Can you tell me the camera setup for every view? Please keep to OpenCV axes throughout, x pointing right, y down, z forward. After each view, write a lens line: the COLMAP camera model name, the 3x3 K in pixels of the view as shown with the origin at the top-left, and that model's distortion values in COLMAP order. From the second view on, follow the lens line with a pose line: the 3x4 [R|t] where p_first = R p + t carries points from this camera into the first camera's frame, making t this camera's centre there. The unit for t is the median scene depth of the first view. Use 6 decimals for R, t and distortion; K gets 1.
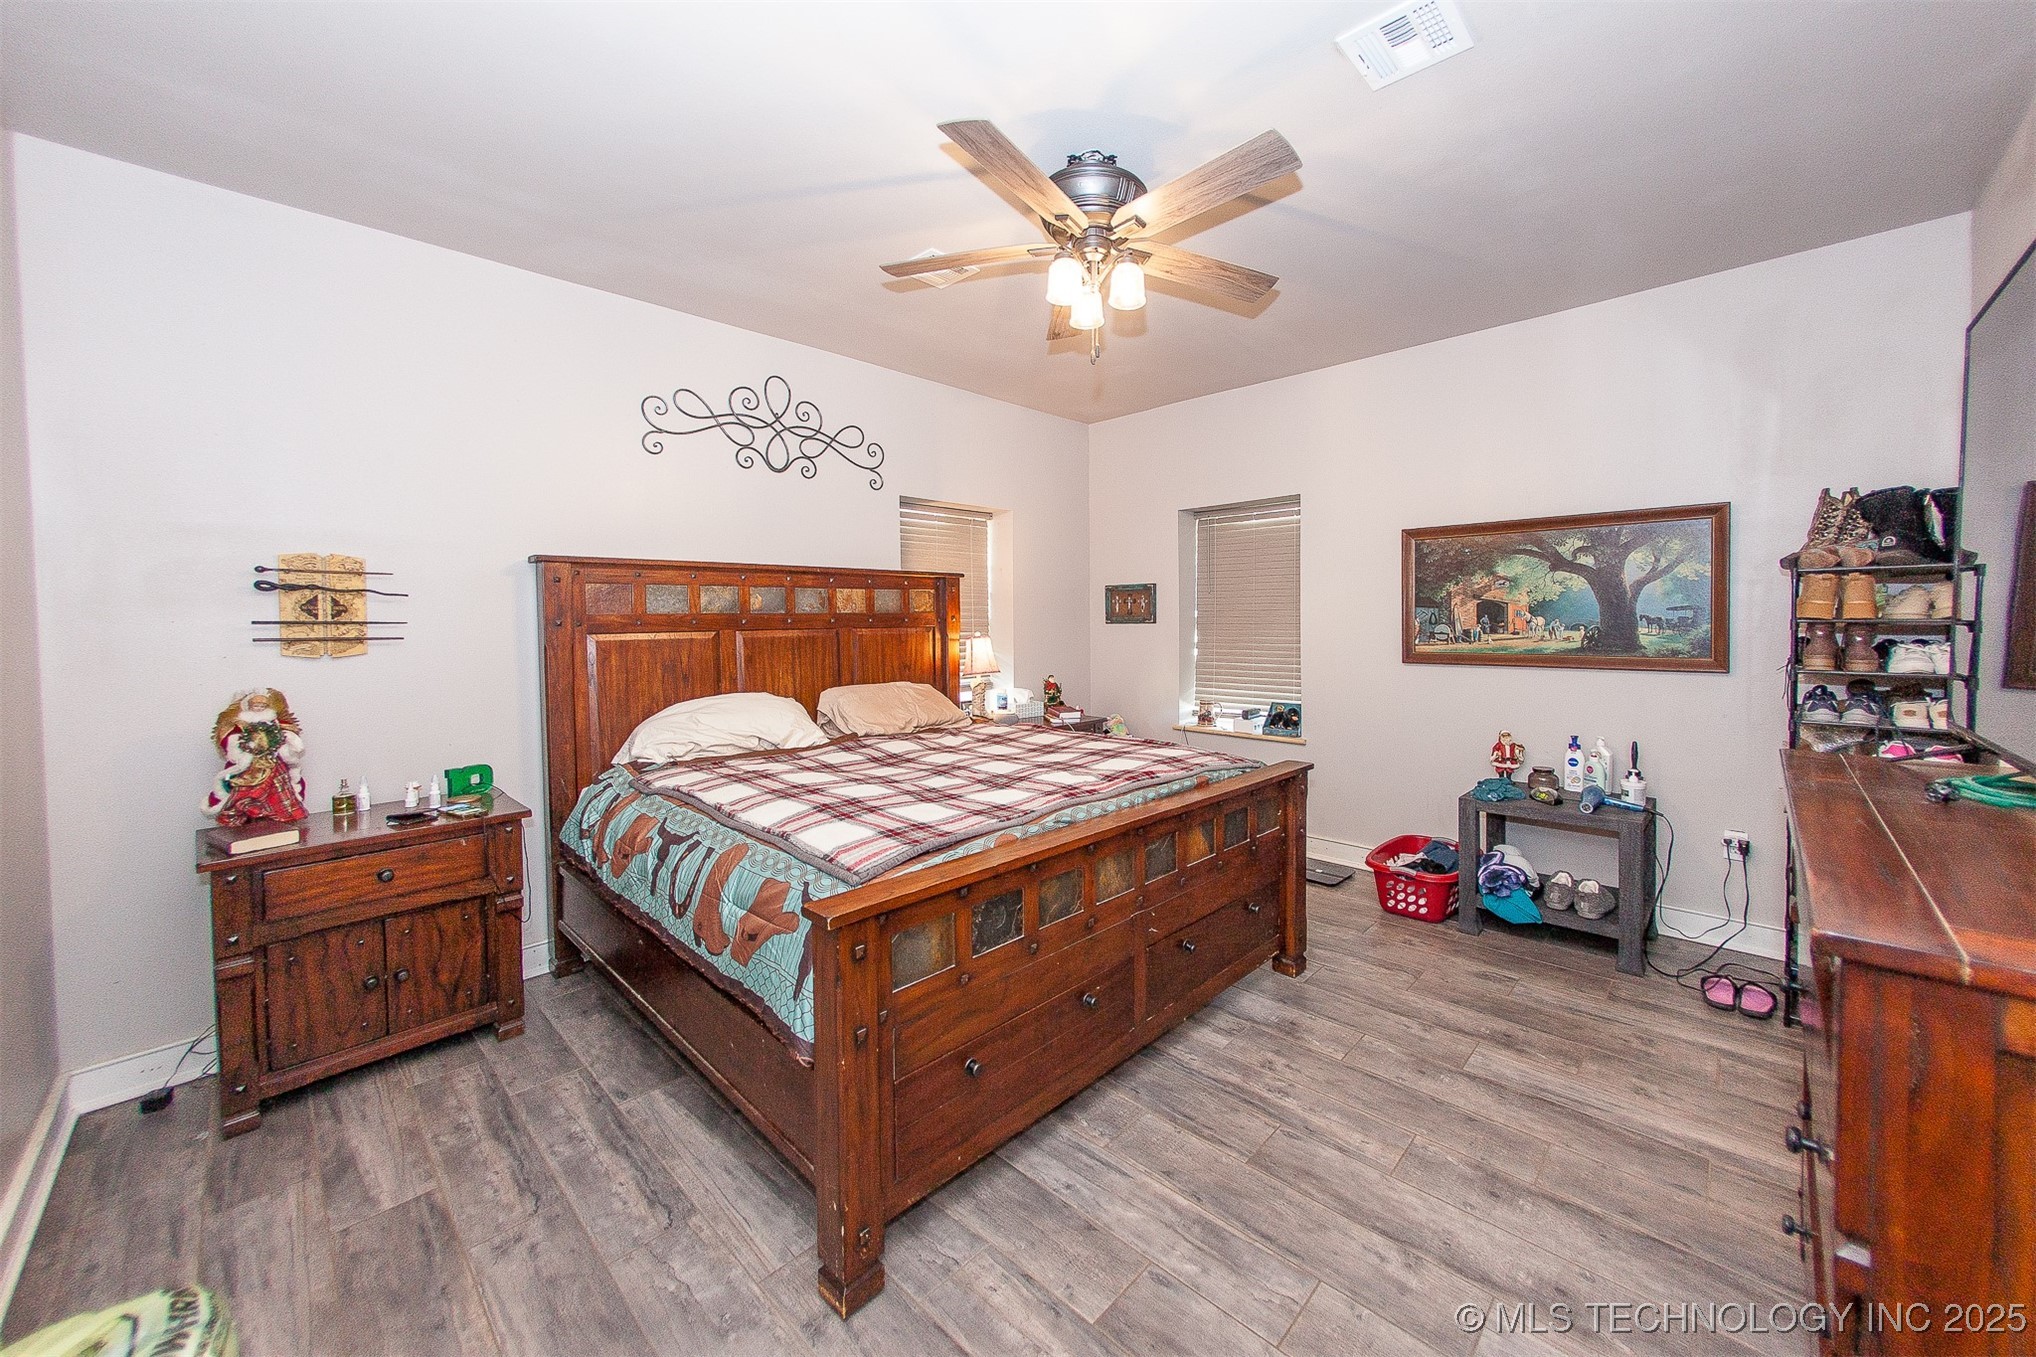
lens RADIAL K [[763.7, 0, 1066.6], [0, 763.7, 647.1], [0, 0, 1]] dist [-0.000156, 0.000022]
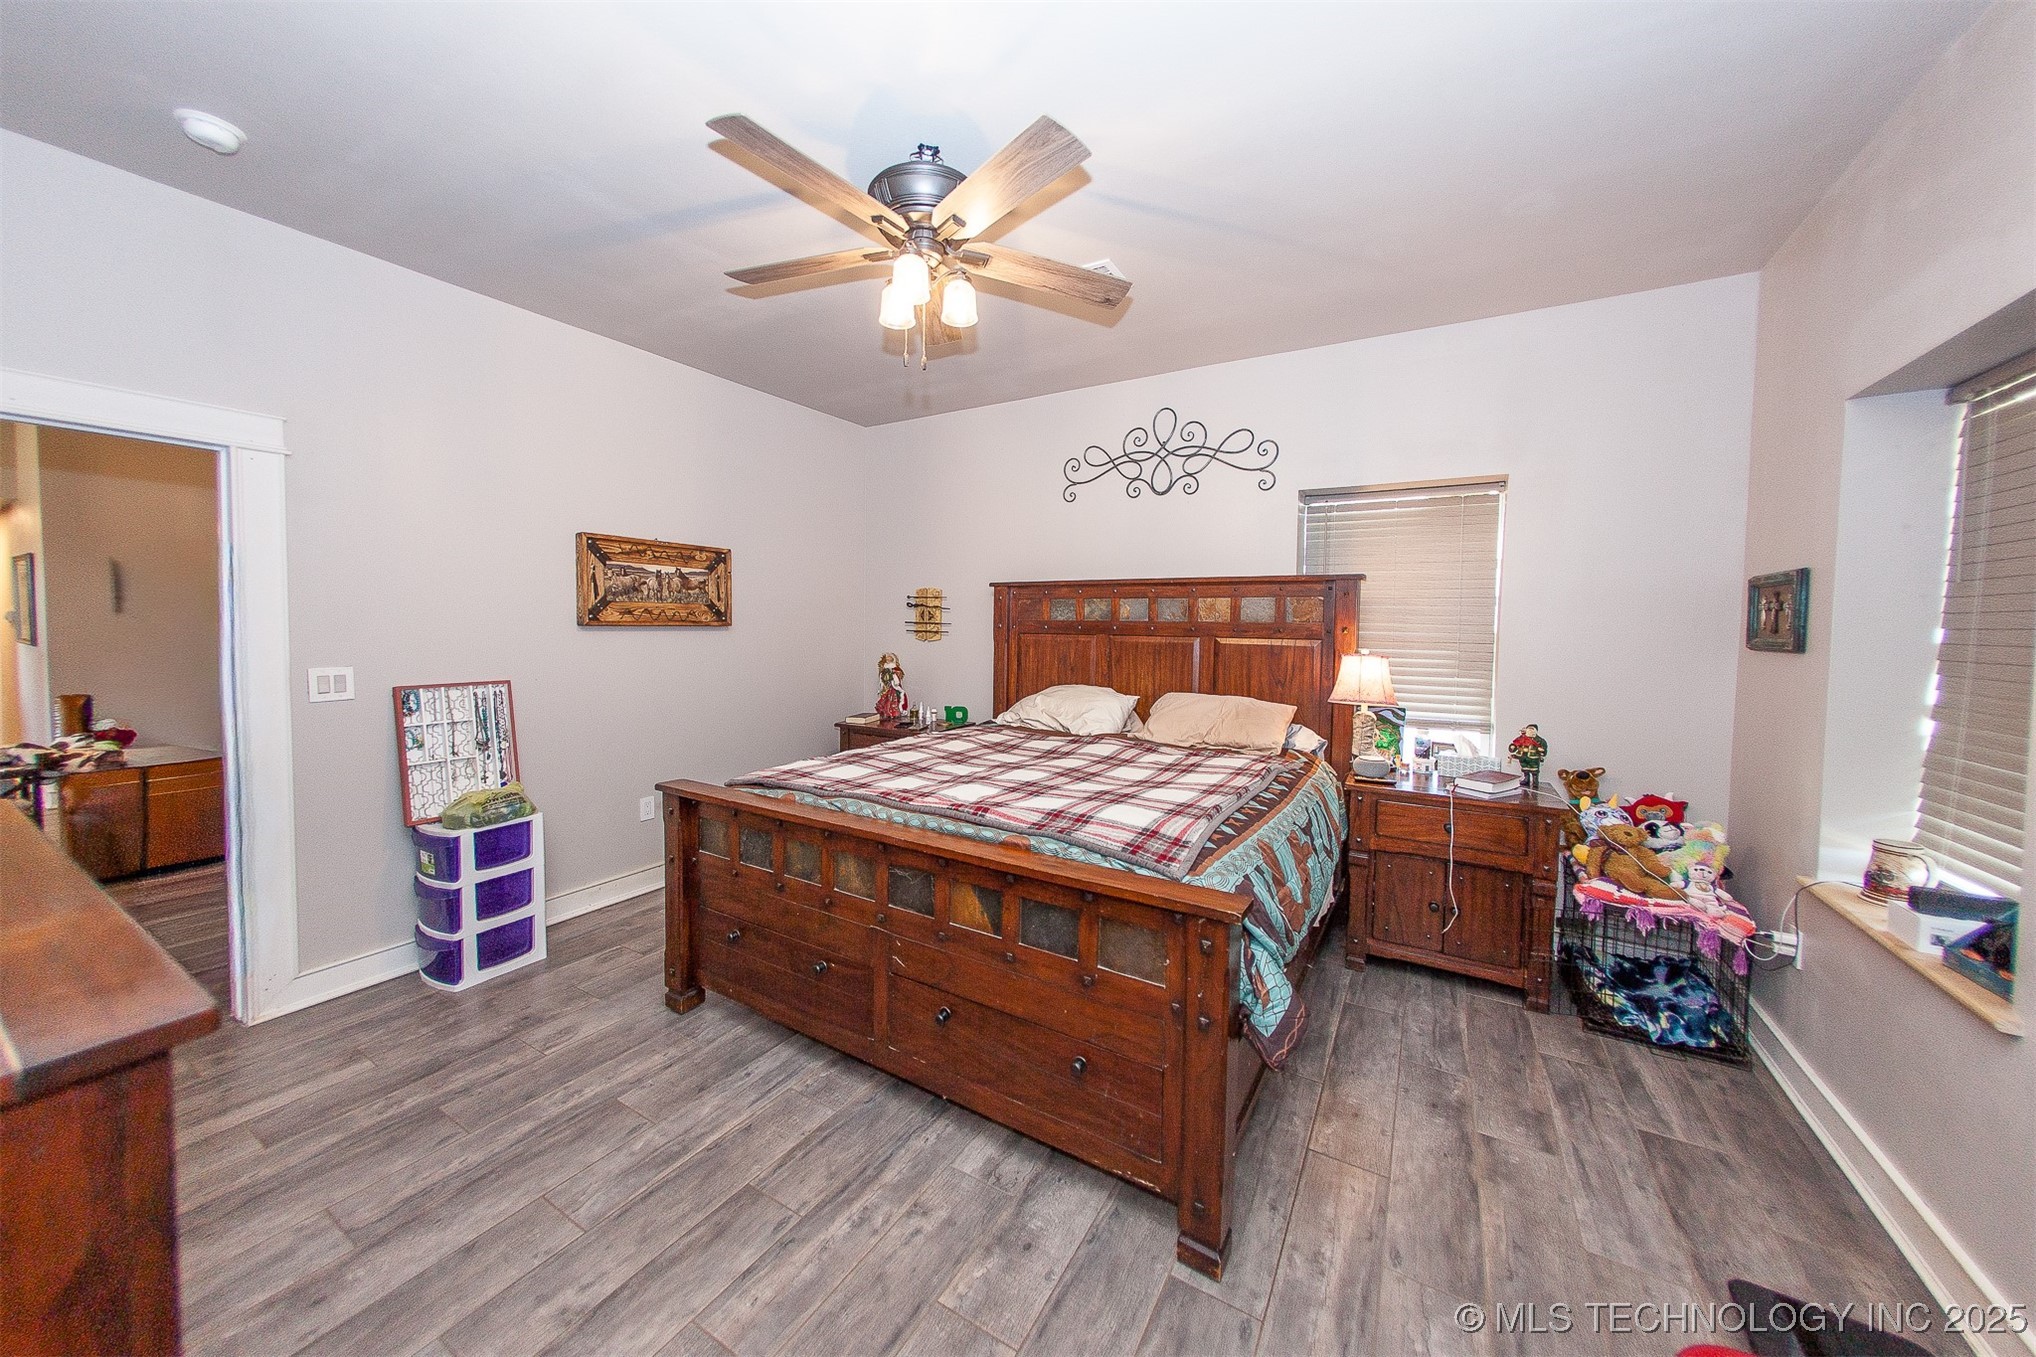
lens RADIAL K [[709.3, 0, 1021.7], [0, 709.3, 663.3], [0, 0, 1]] dist [0.000580, -0.002102]
pose [[0.199204, 0.068538, -0.977558, 0.667306], [-0.053330, 0.996831, 0.059022, -0.037306], [0.978506, 0.040376, 0.202228, 0.657028]]
